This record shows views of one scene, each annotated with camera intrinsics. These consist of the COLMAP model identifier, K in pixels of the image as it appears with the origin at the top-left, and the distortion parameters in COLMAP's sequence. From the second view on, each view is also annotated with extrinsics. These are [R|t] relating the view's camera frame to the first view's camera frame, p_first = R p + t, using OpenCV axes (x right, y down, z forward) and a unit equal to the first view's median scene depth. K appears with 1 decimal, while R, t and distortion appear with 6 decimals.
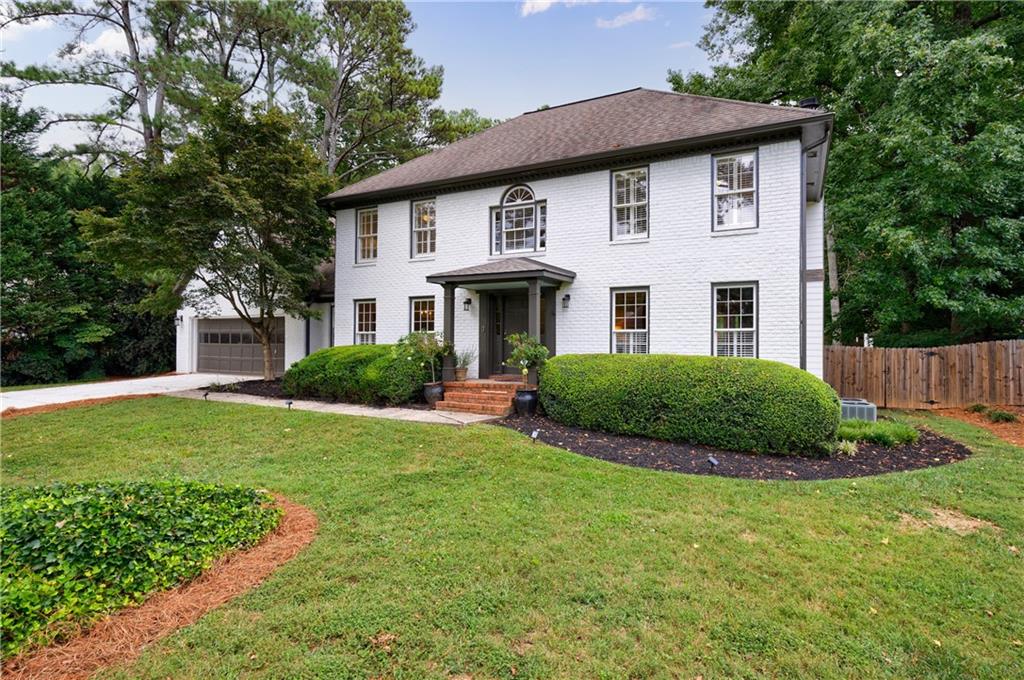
lens RADIAL K [[514.0, 0, 511.6], [0, 514.0, 344.7], [0, 0, 1]] dist [0.000790, -0.000701]
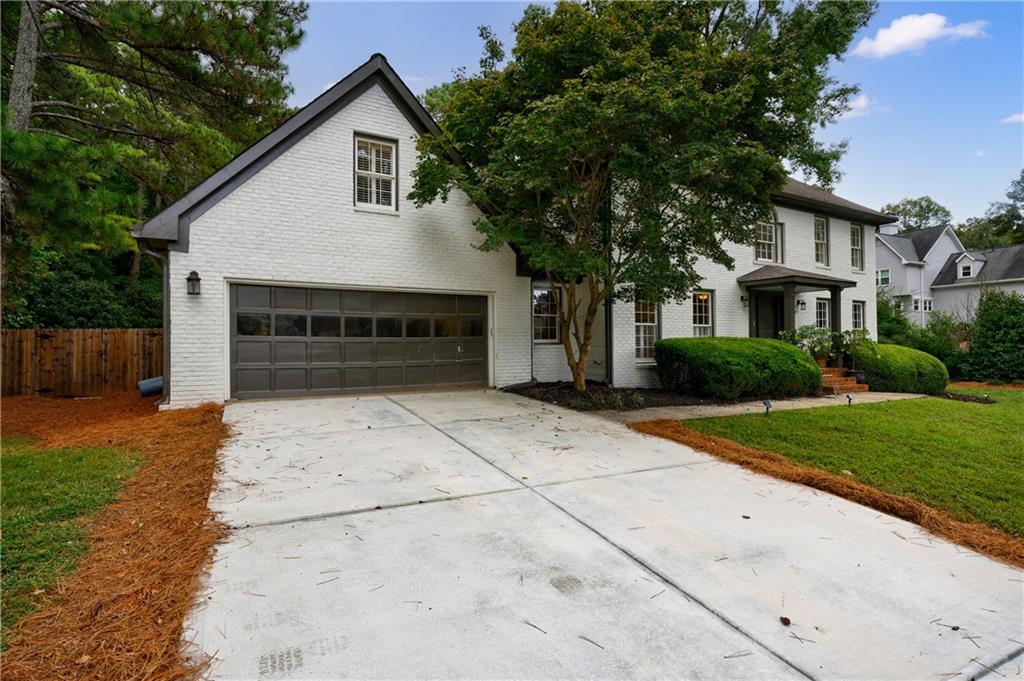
lens RADIAL K [[514.0, 0, 512.9], [0, 514.0, 341.7], [0, 0, 1]] dist [0.000790, -0.000701]
pose [[0.557349, -0.004858, 0.830264, -1.324783], [0.005317, 0.999983, 0.002282, 0.002475], [-0.830261, 0.003143, 0.557366, 0.826967]]
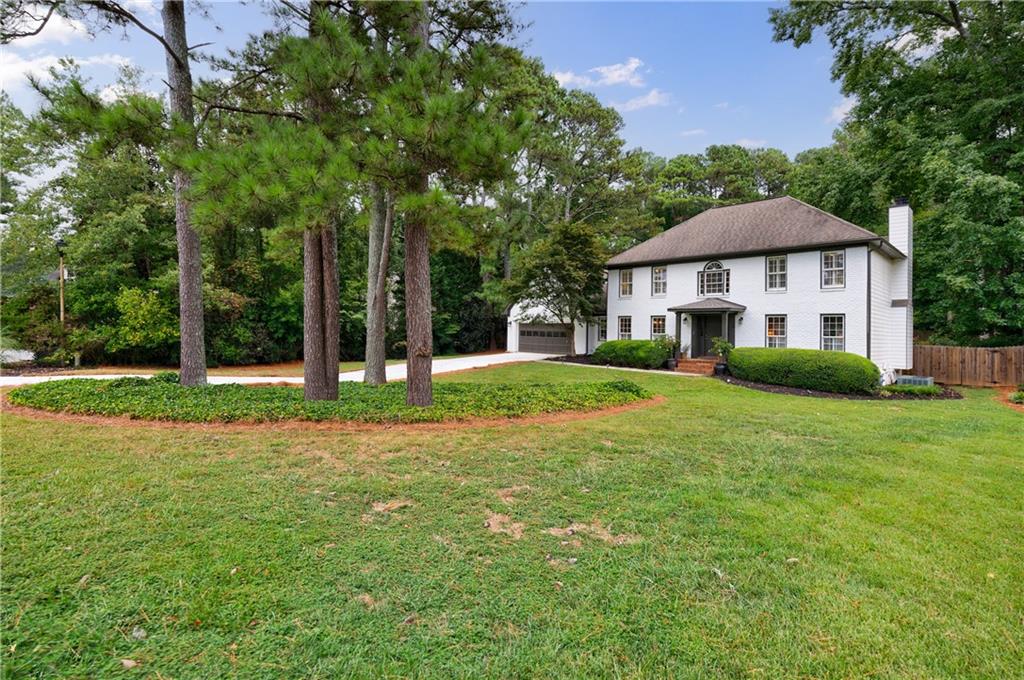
lens RADIAL K [[462.8, 0, 516.9], [0, 462.8, 329.4], [0, 0, 1]] dist [0.004470, -0.000494]
pose [[0.952677, 0.010306, -0.303810, -0.168816], [-0.012251, 0.999915, -0.004495, -0.030010], [0.303738, 0.008004, 0.952722, -0.948432]]
